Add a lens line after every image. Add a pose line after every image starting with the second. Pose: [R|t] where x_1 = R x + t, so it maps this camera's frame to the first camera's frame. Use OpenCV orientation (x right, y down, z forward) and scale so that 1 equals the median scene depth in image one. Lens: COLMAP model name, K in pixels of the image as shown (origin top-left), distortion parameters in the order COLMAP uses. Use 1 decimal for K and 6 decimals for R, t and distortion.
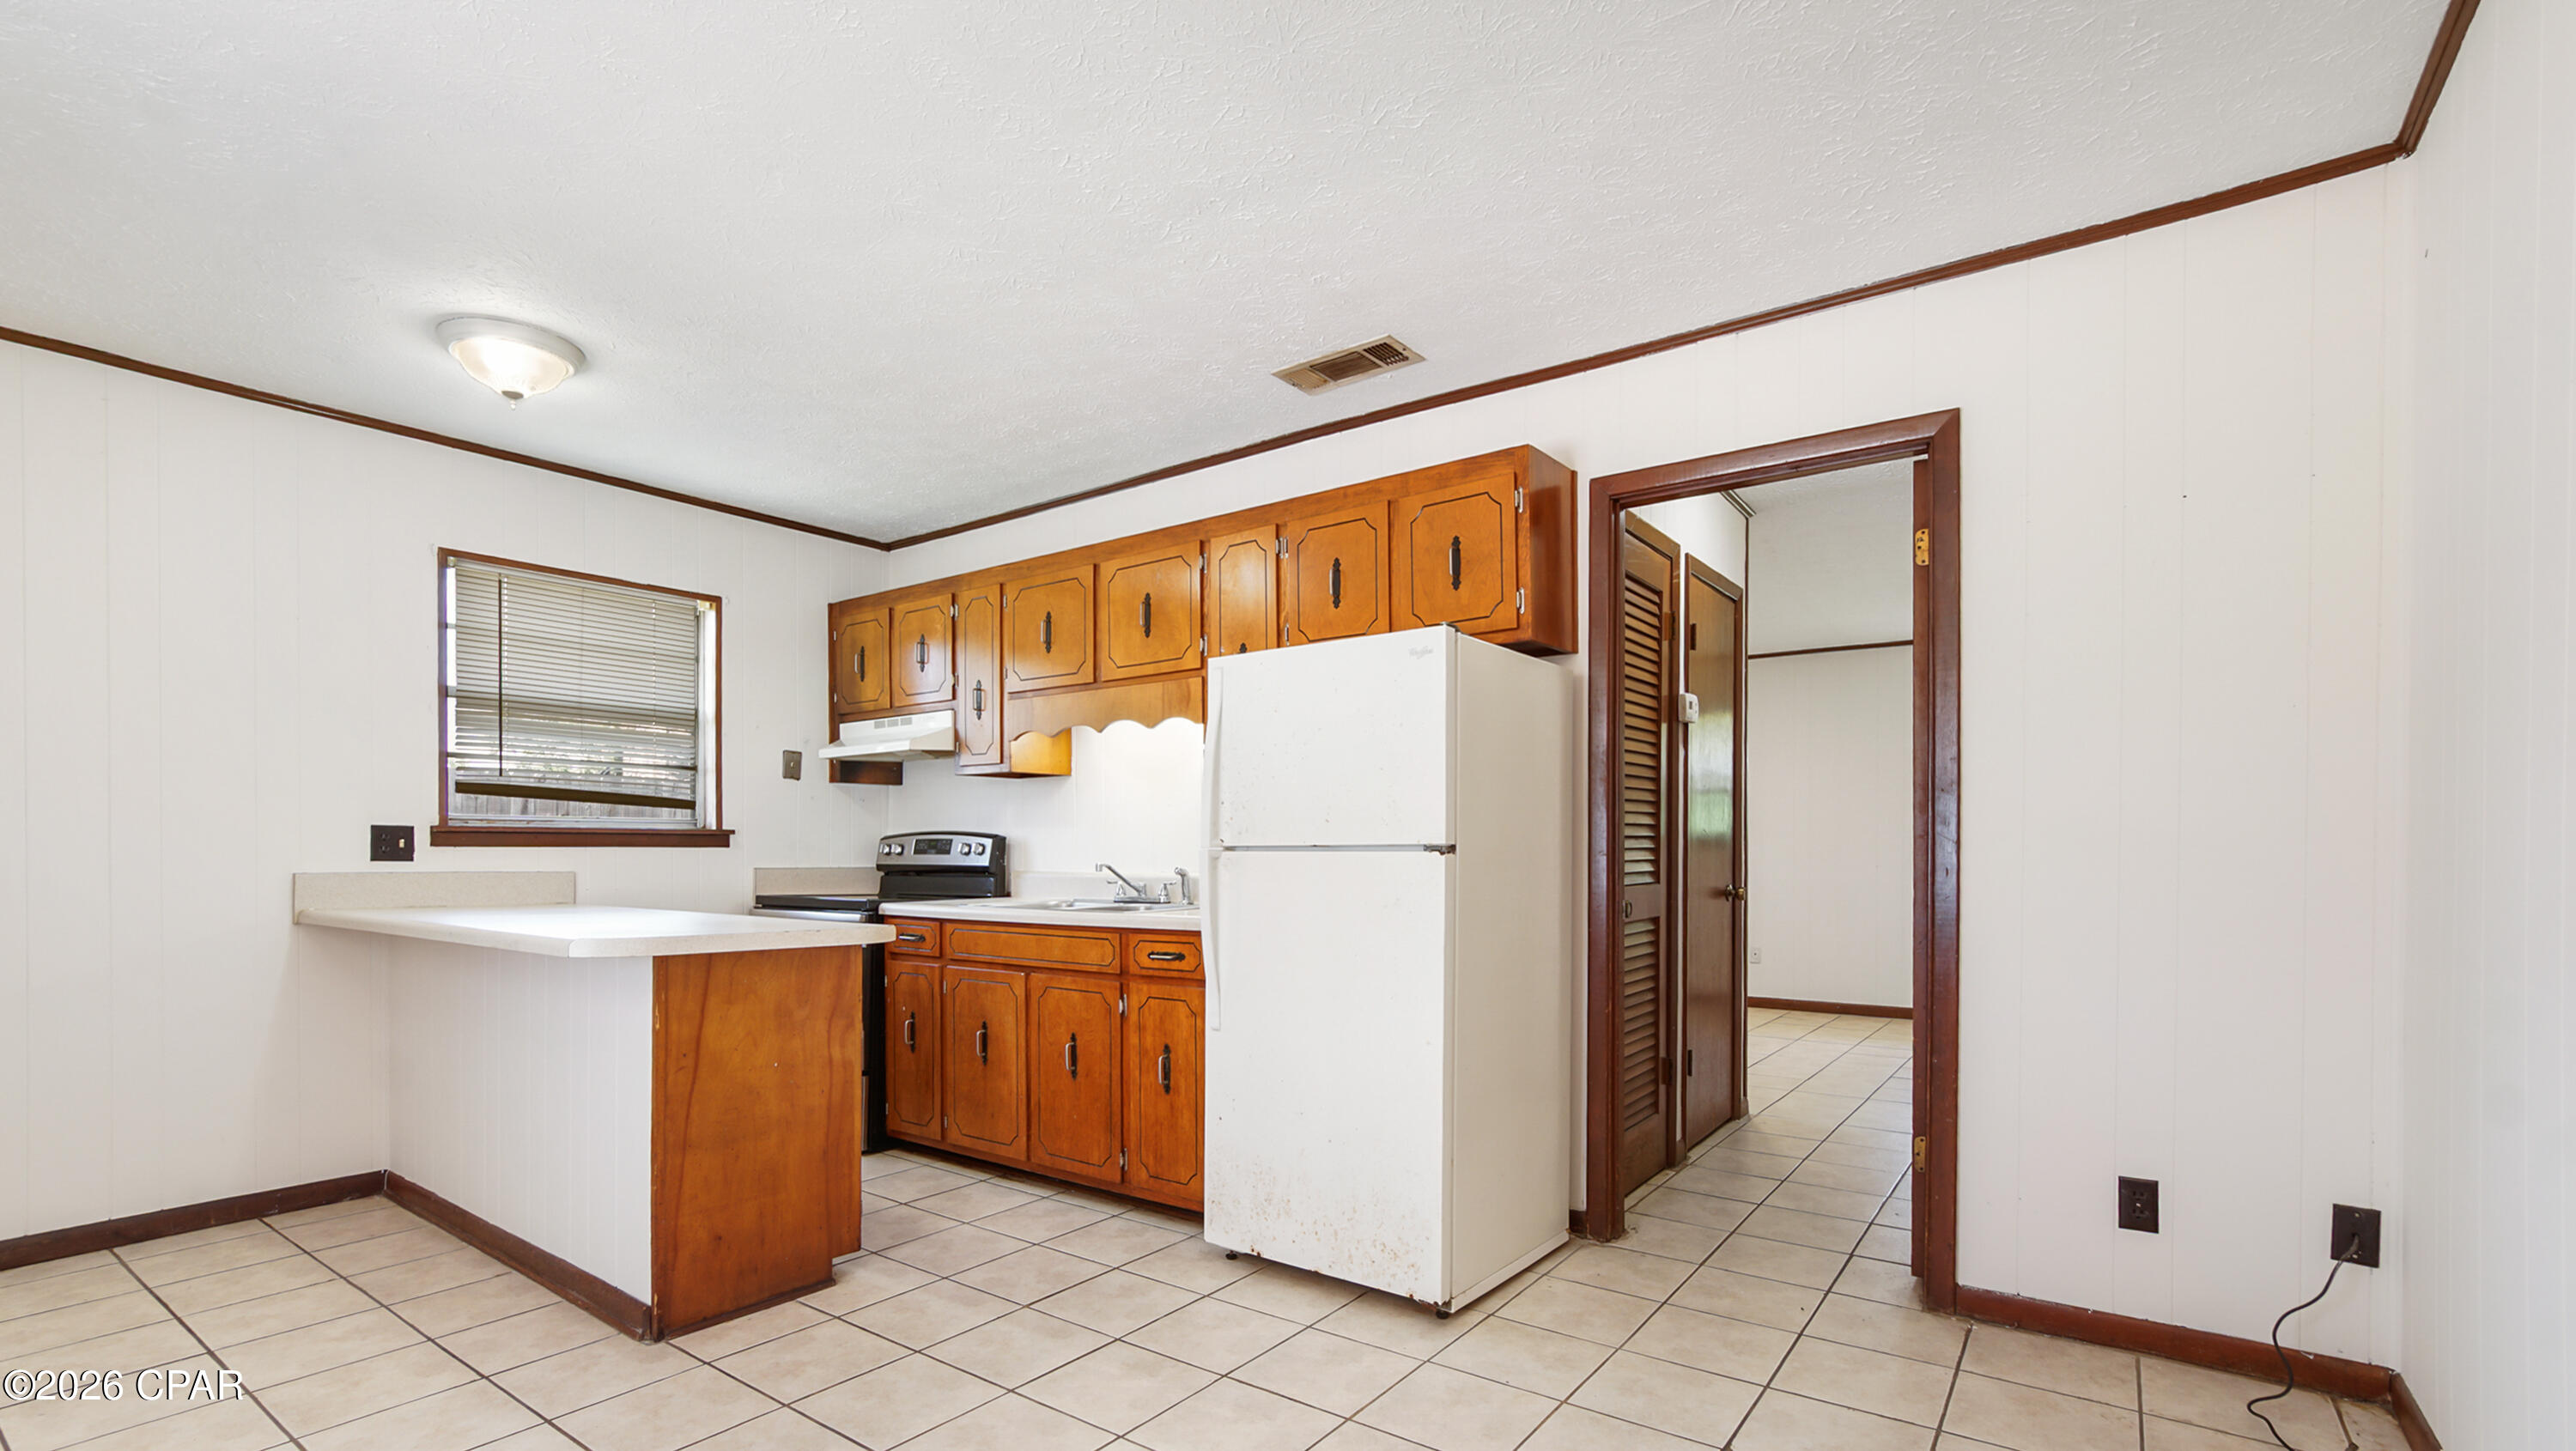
lens RADIAL K [[1145.5, 0, 1248.5], [0, 1145.5, 853.0], [0, 0, 1]] dist [0.000796, 0.000250]
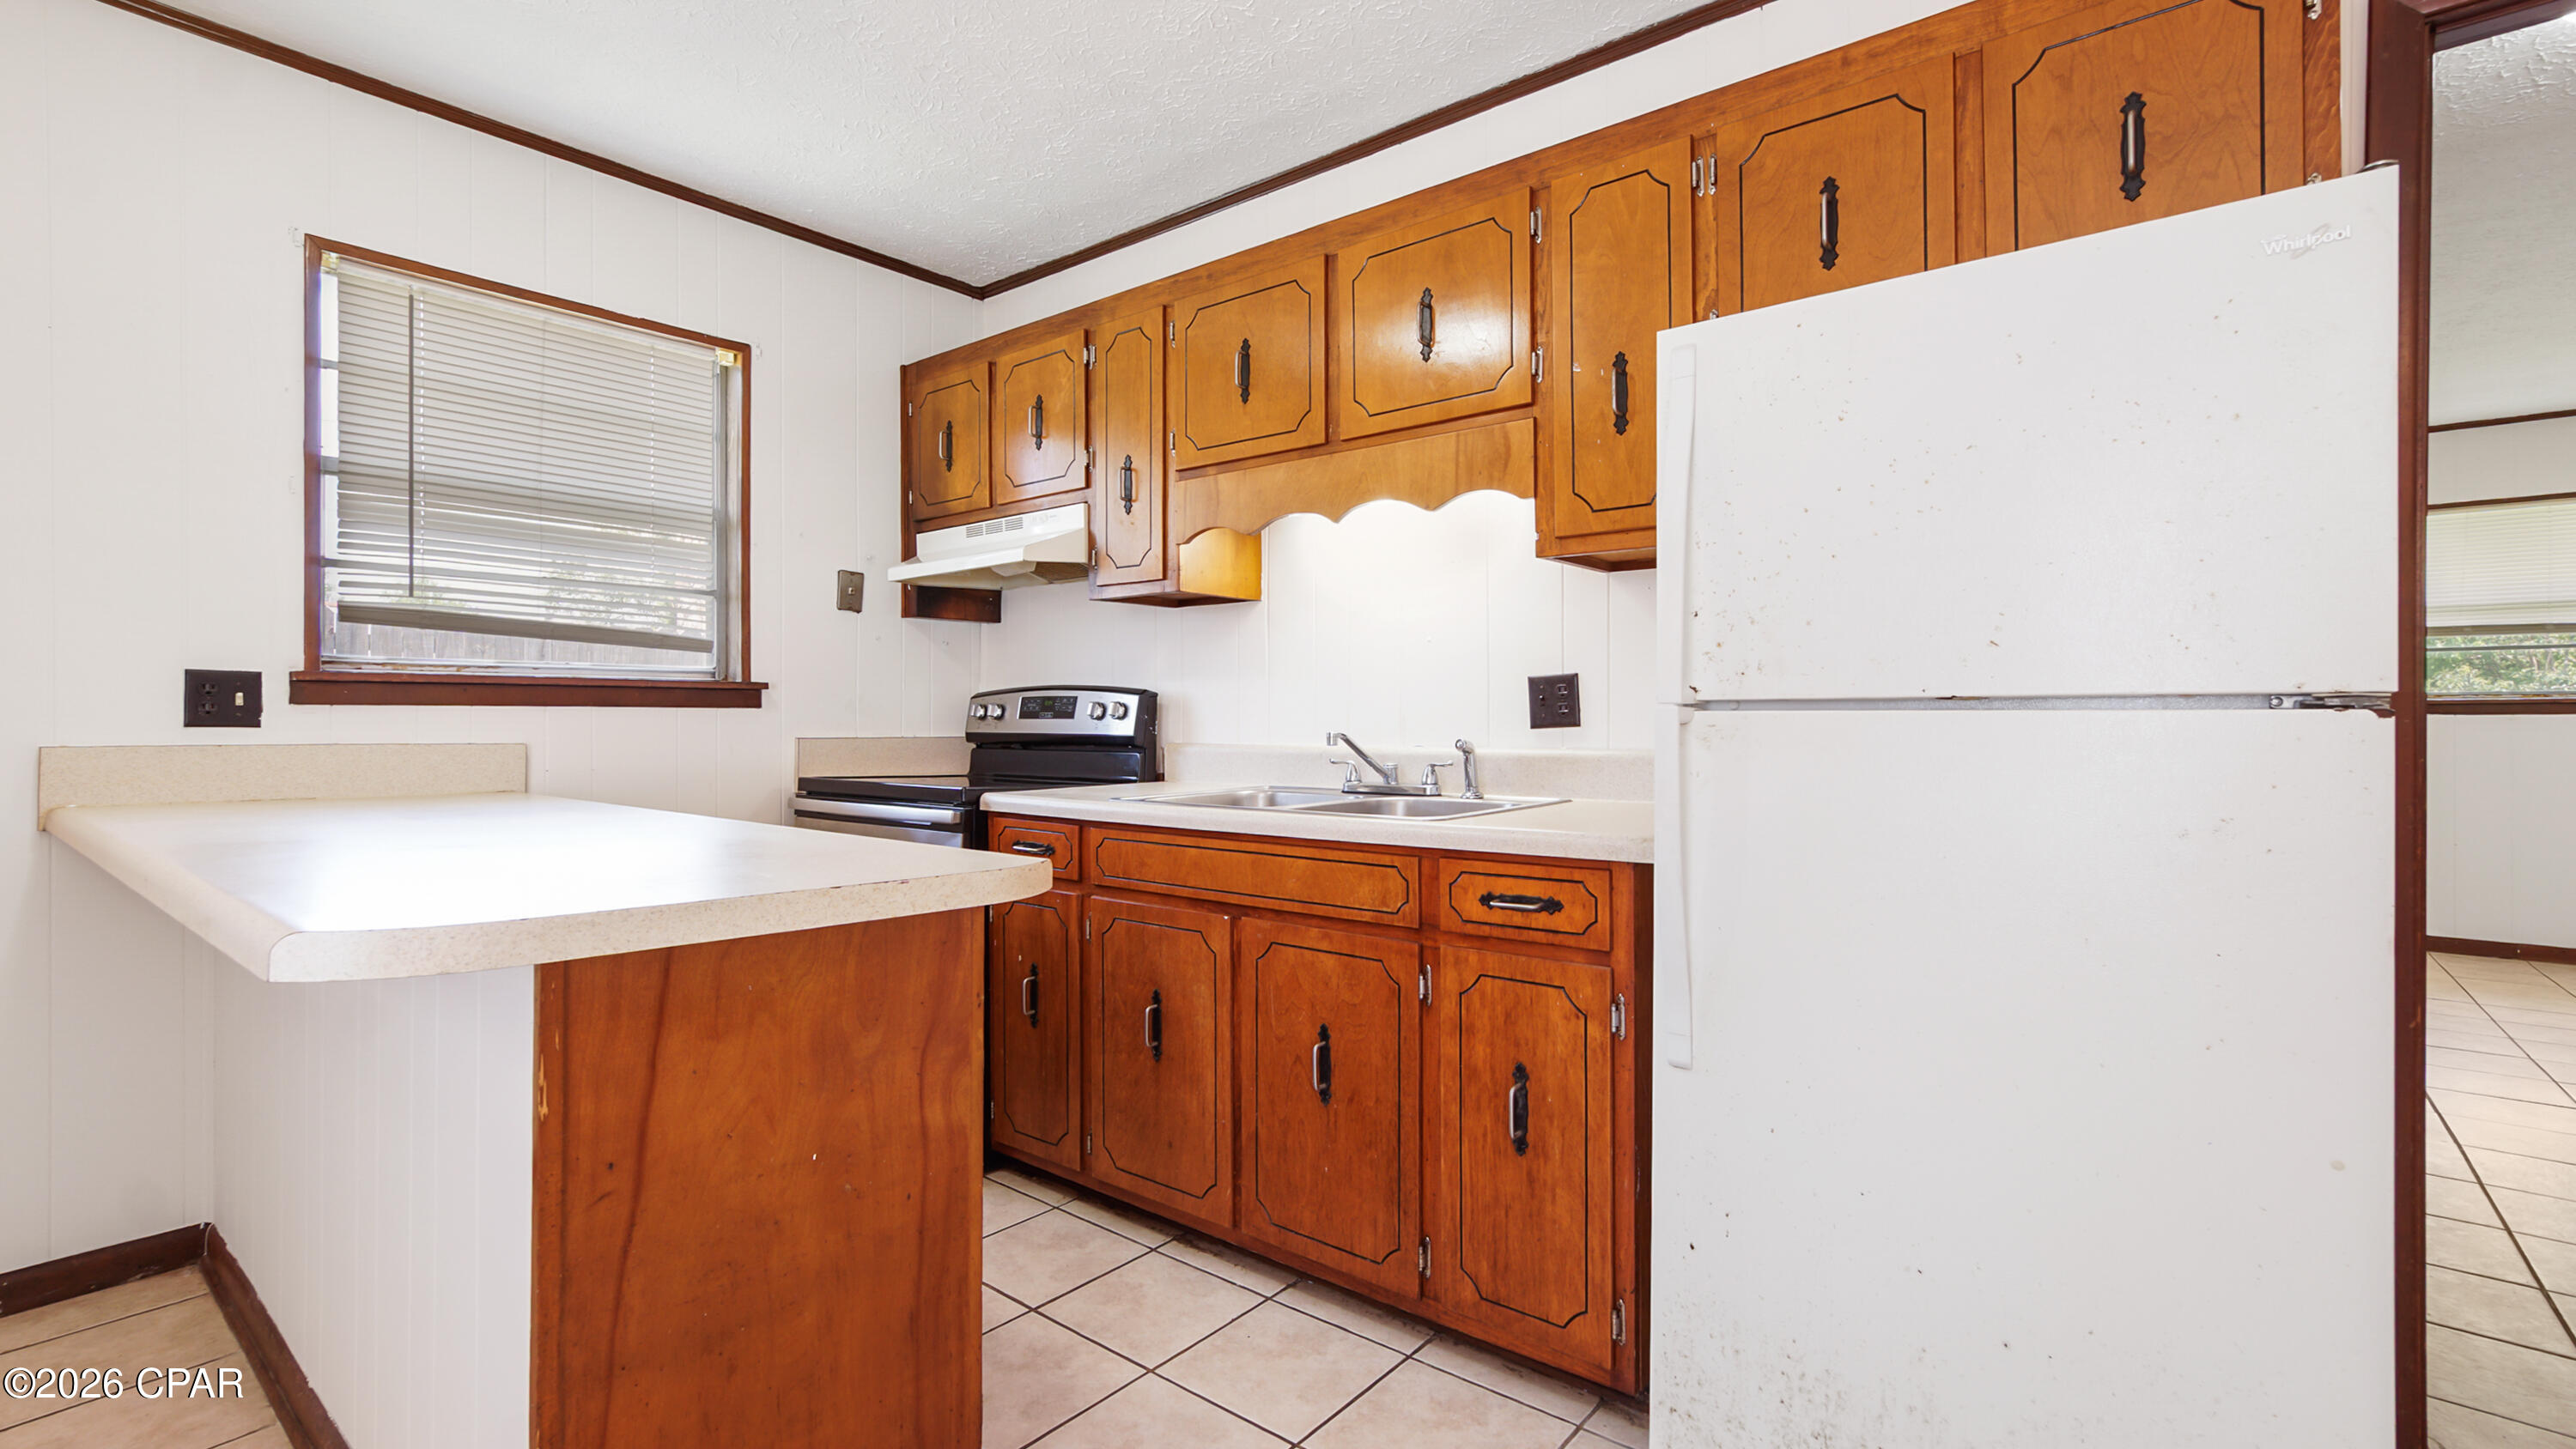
lens RADIAL K [[1141.2, 0, 1243.6], [0, 1141.2, 711.9], [0, 0, 1]] dist [-0.001096, 0.000049]
pose [[0.998901, 0.000814, -0.046871, -0.154244], [-0.001133, 0.999976, -0.006767, 0.002126], [0.046865, 0.006813, 0.998878, 0.387536]]
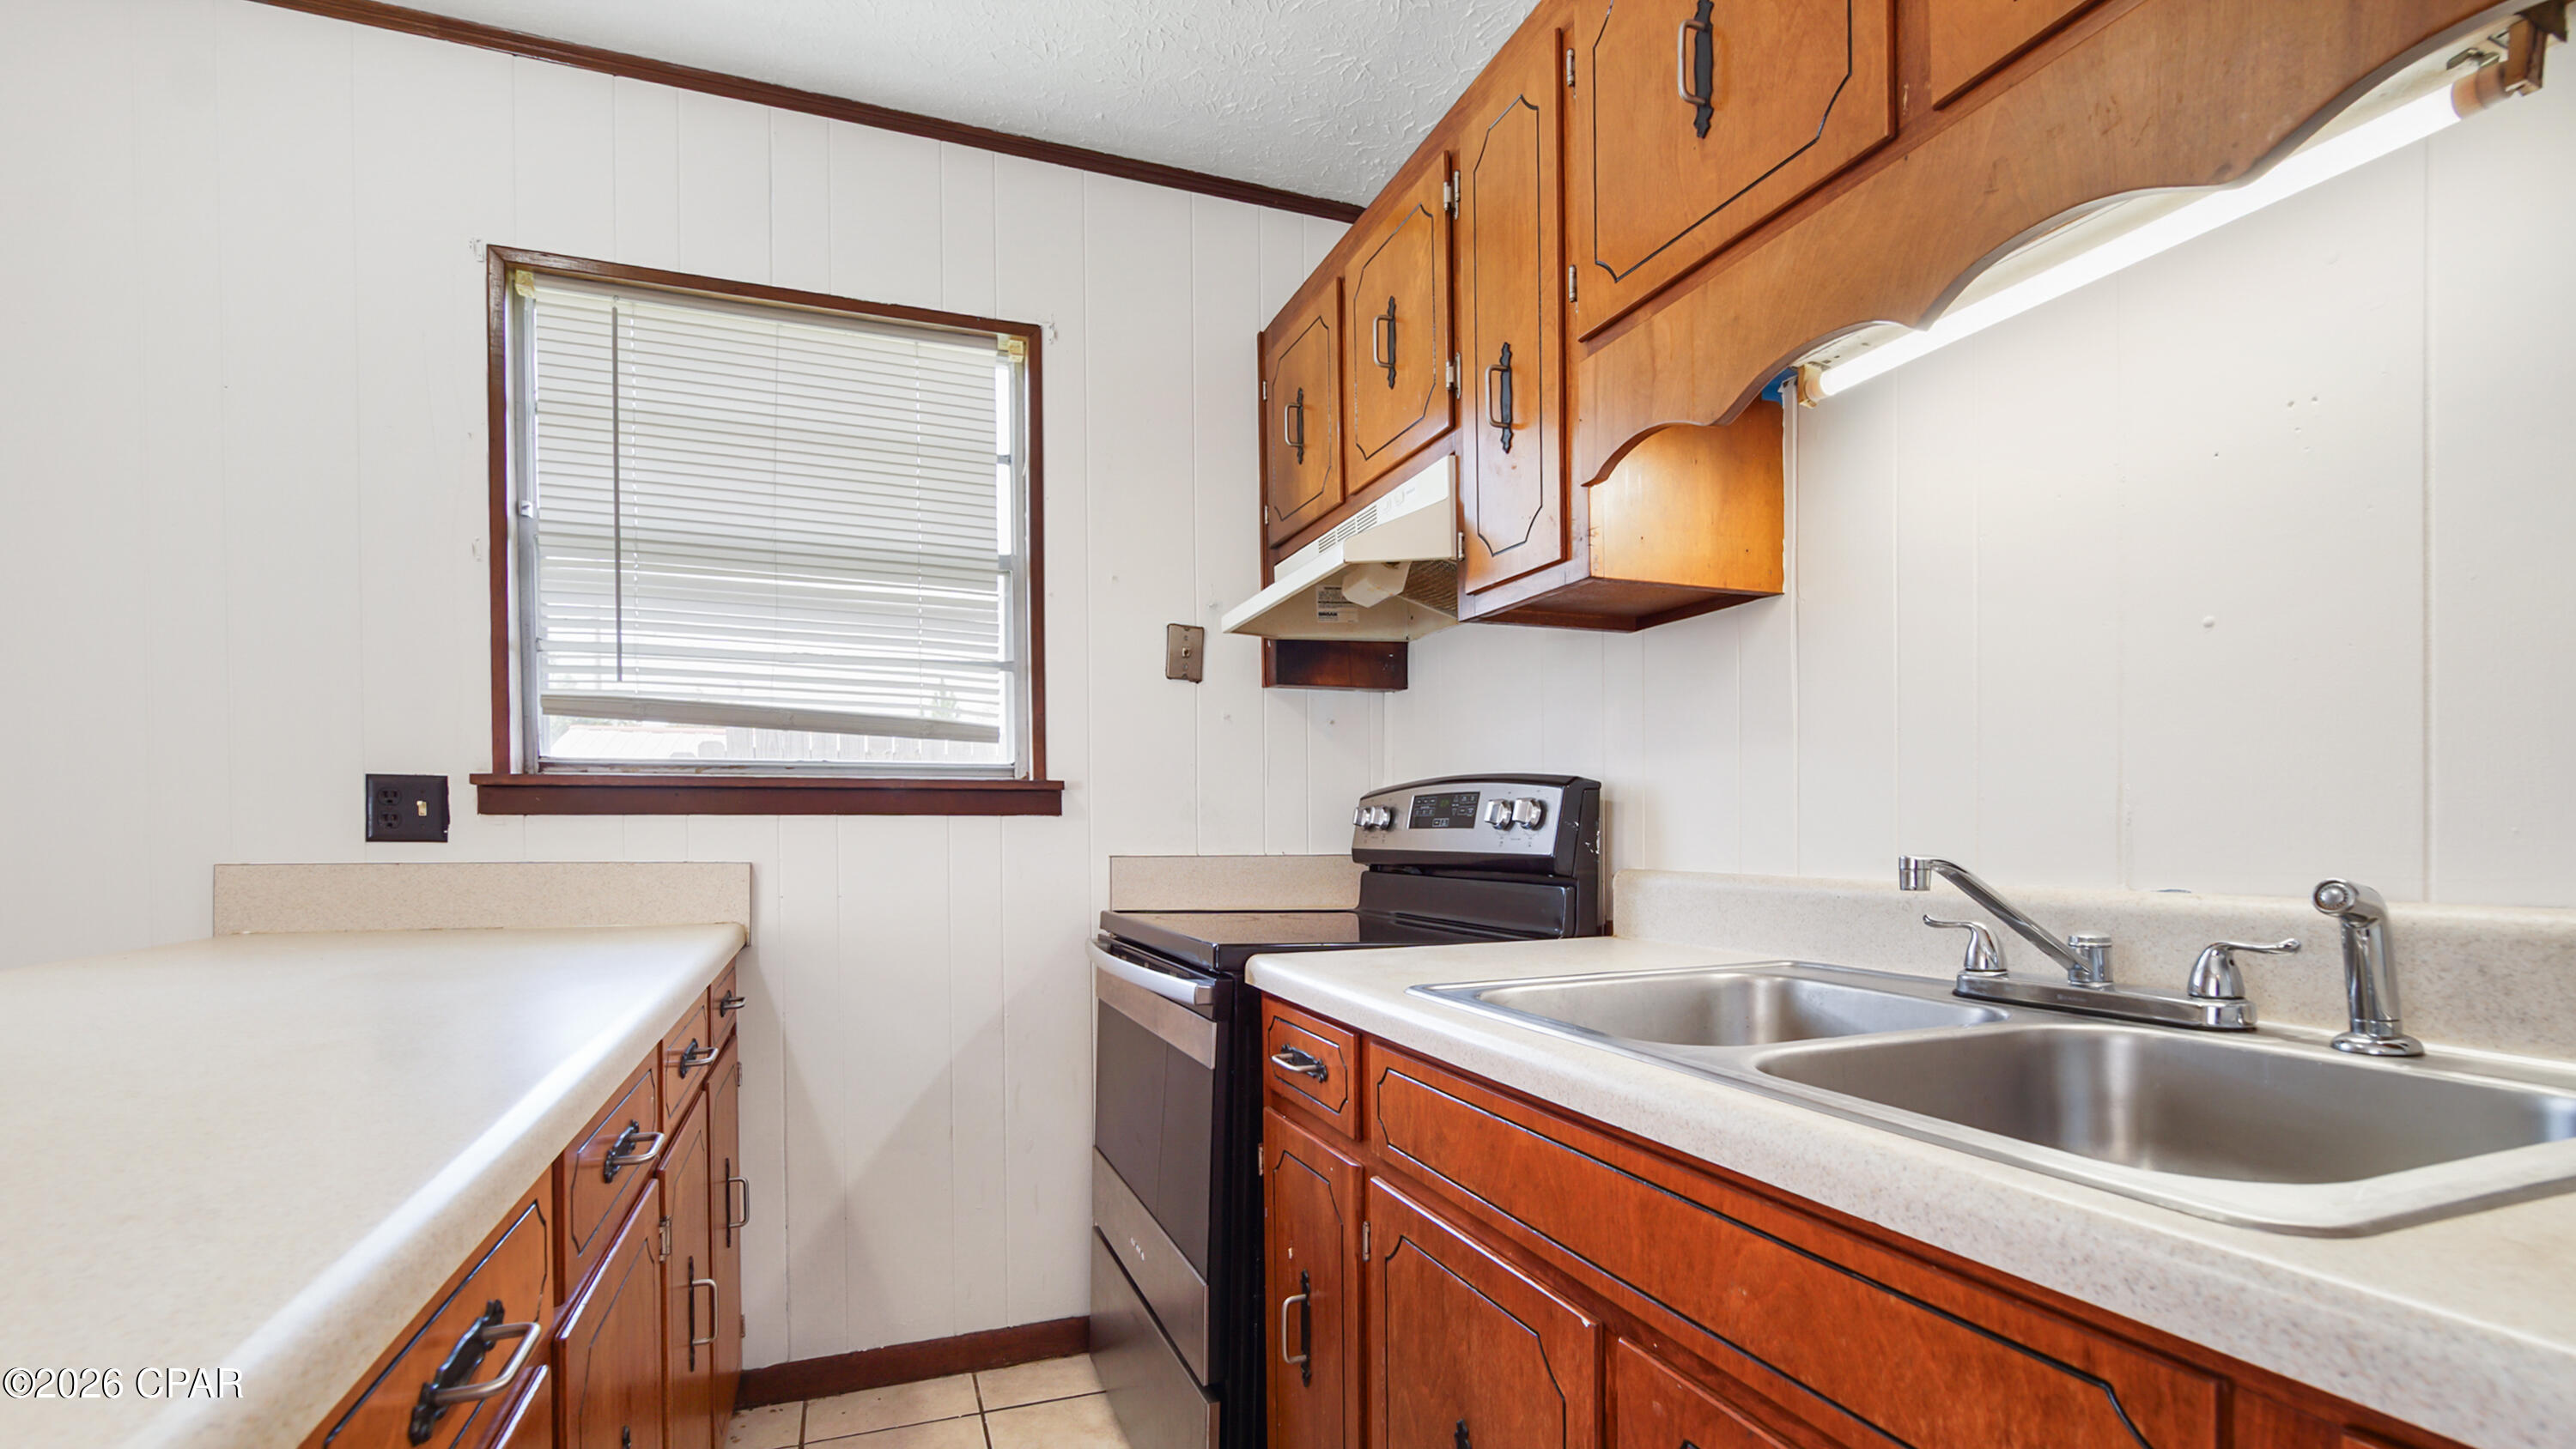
lens RADIAL K [[1122.3, 0, 1288.6], [0, 1122.3, 837.5], [0, 0, 1]] dist [-0.015049, 0.000126]
pose [[0.854510, 0.000523, -0.519435, -0.124220], [0.002435, 0.999984, 0.005013, 0.003251], [0.519430, -0.005549, 0.854495, 0.741077]]
